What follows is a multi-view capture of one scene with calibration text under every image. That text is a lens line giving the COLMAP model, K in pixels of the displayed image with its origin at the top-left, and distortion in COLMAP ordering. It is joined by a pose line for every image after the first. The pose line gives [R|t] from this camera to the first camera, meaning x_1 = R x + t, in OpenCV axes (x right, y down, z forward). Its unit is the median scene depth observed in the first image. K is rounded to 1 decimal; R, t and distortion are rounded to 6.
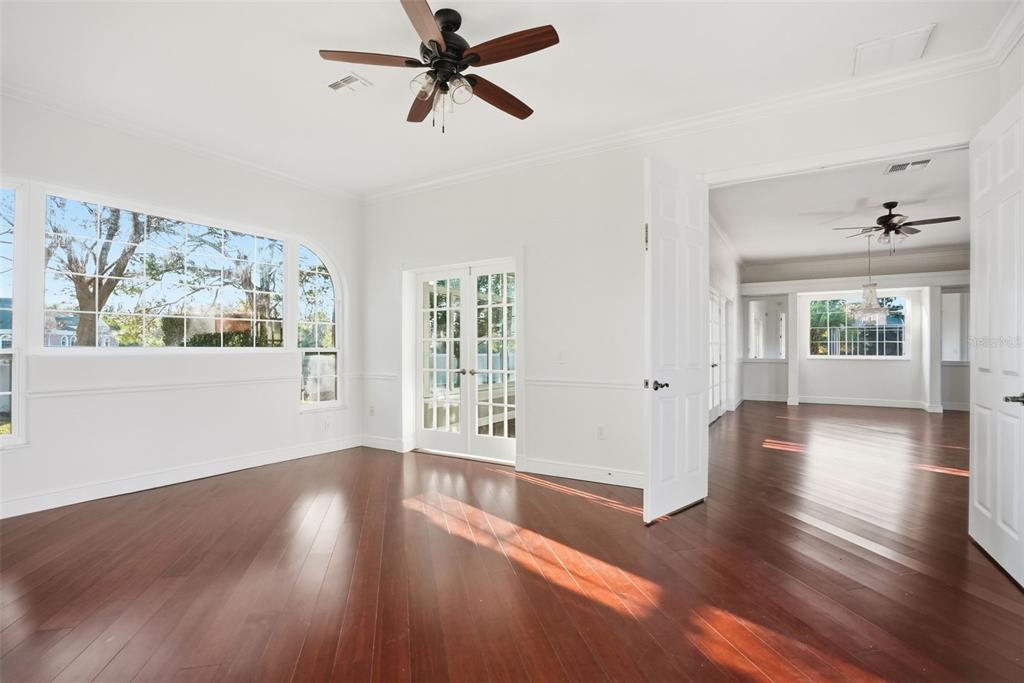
lens RADIAL K [[495.1, 0, 505.1], [0, 495.1, 340.9], [0, 0, 1]] dist [-0.058290, 0.025493]
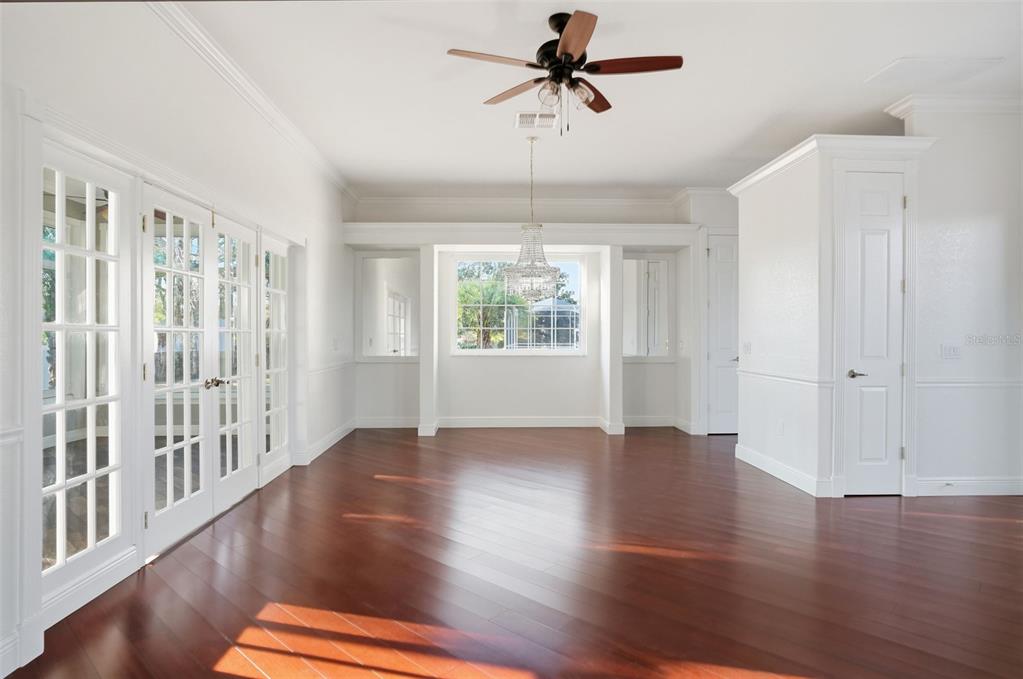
lens RADIAL K [[494.7, 0, 504.6], [0, 494.7, 338.9], [0, 0, 1]] dist [-0.058290, 0.025493]
pose [[0.850323, -0.007423, 0.526208, 0.356319], [-0.005165, 0.999735, 0.022450, 0.001640], [-0.526235, -0.021808, 0.850059, 0.441559]]
